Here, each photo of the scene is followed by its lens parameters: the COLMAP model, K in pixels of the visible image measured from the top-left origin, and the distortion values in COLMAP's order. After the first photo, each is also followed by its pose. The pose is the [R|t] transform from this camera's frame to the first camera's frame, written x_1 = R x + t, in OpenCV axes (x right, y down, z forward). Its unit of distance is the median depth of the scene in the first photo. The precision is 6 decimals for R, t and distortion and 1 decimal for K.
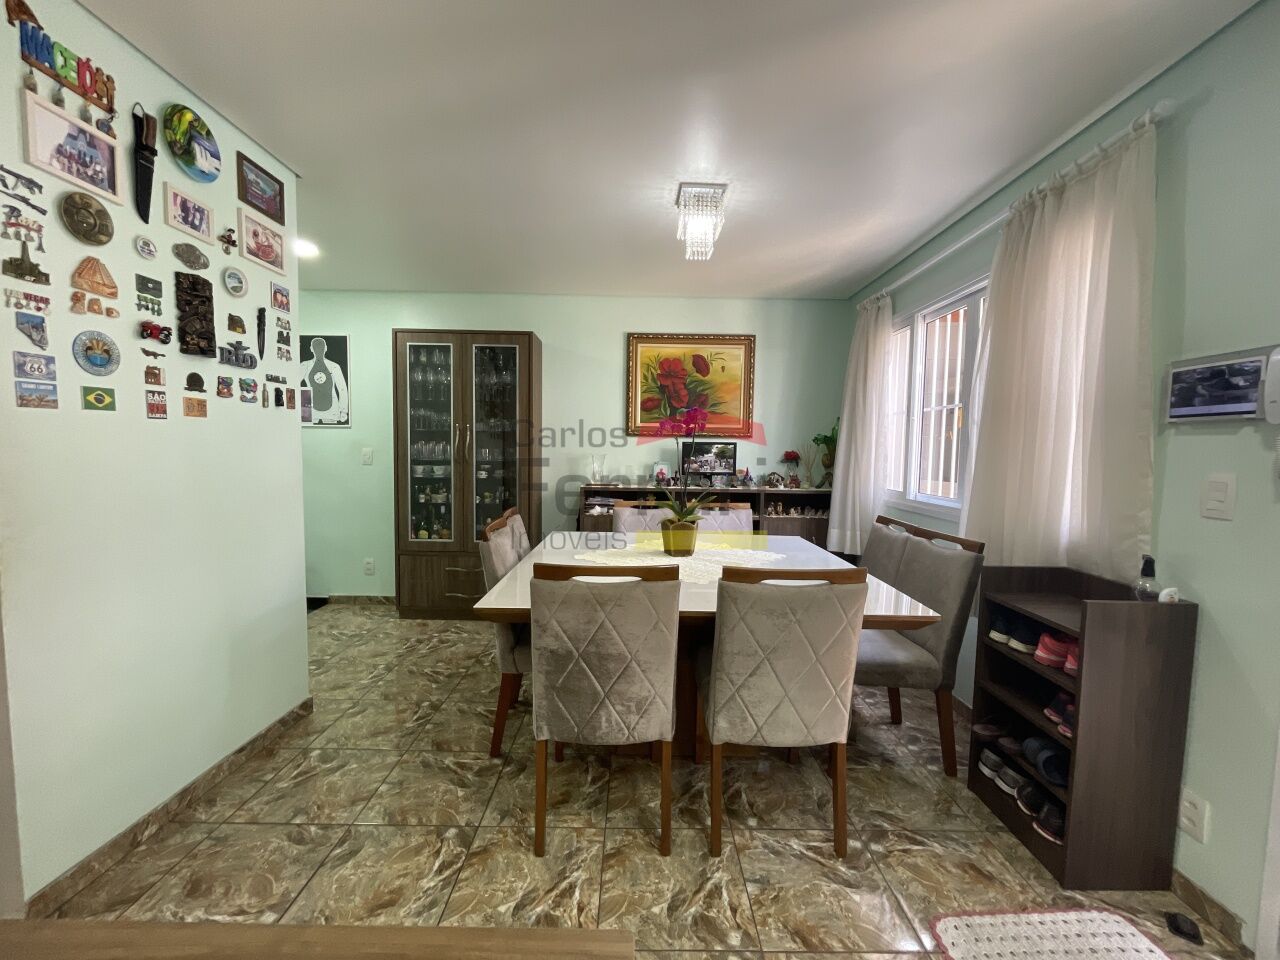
lens RADIAL K [[515.8, 0, 640.0], [0, 515.8, 481.9], [0, 0, 1]] dist [-0.001171, 0.000634]
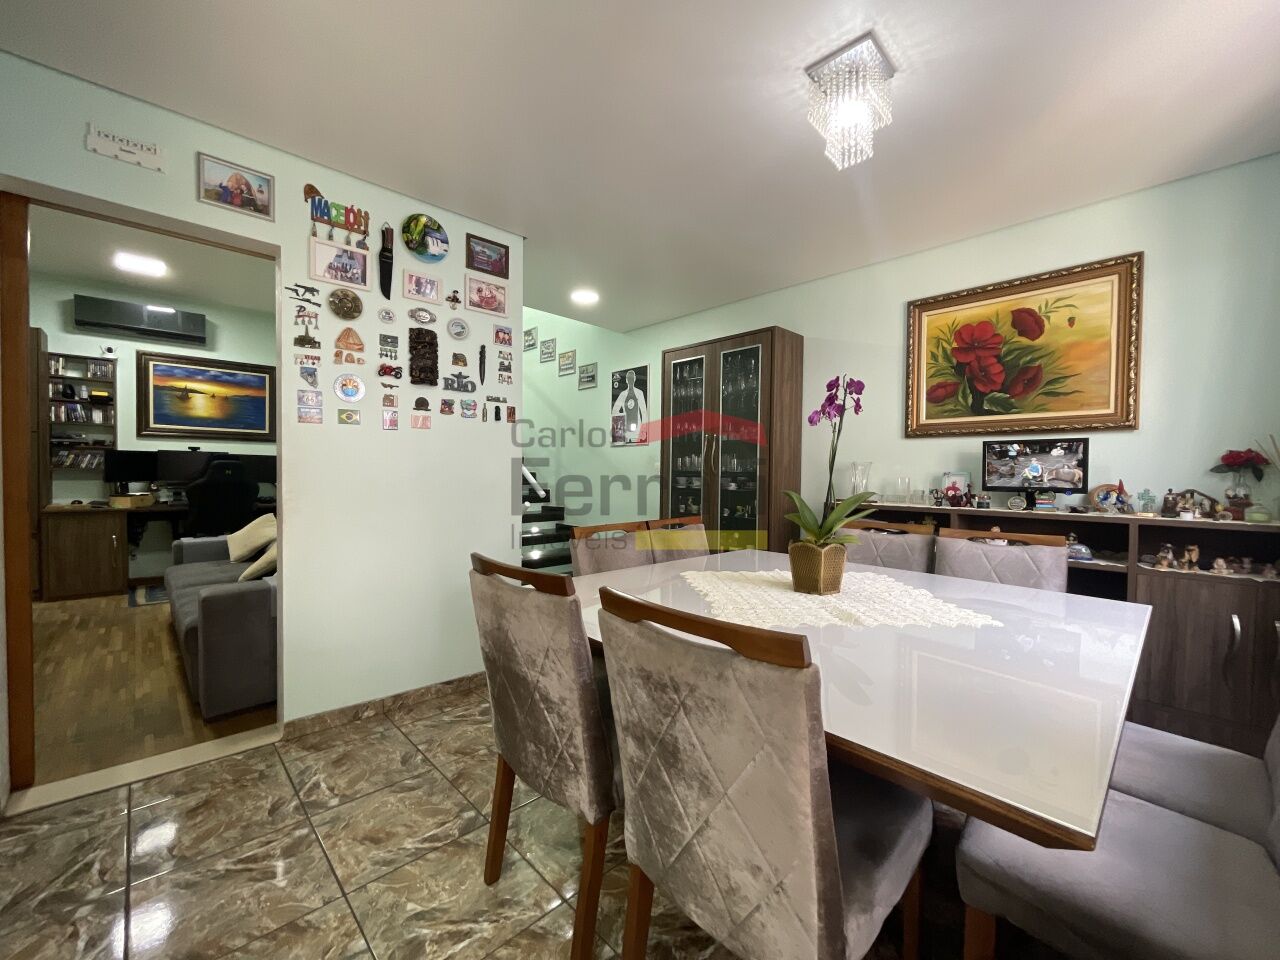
lens RADIAL K [[516.3, 0, 644.2], [0, 516.3, 483.8], [0, 0, 1]] dist [-0.019851, 0.012258]
pose [[0.691024, 0.005934, -0.722808, 0.528690], [-0.044513, 0.998418, -0.034360, 0.041210], [0.721460, 0.055918, 0.690194, 0.450649]]
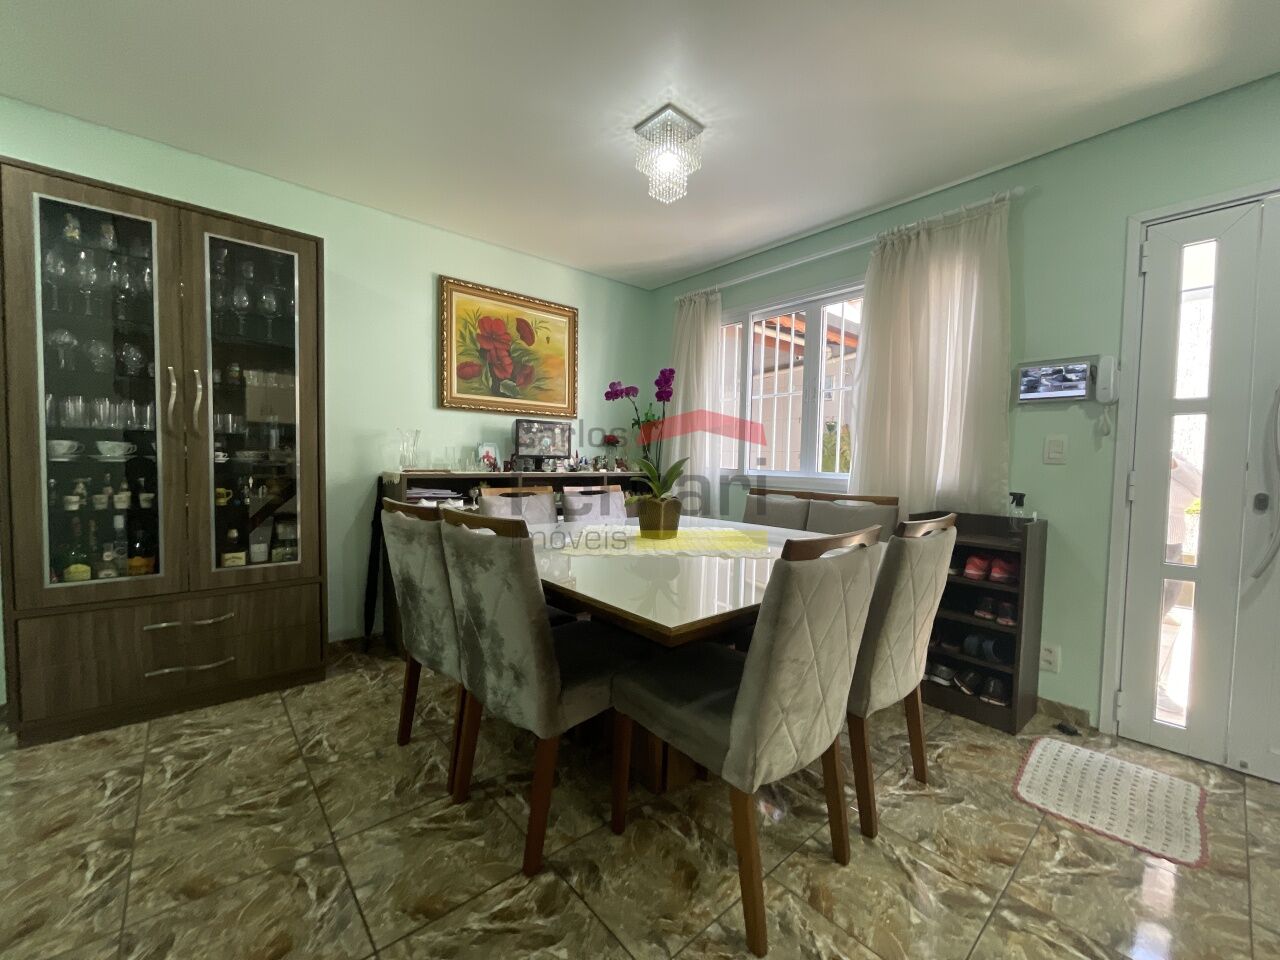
lens RADIAL K [[515.8, 0, 640.0], [0, 515.8, 481.9], [0, 0, 1]] dist [-0.001171, 0.000634]
pose [[0.760375, -0.031849, 0.648703, -0.636674], [0.034025, 0.999379, 0.009183, 0.050096], [-0.648592, 0.015090, 0.760986, 0.463209]]
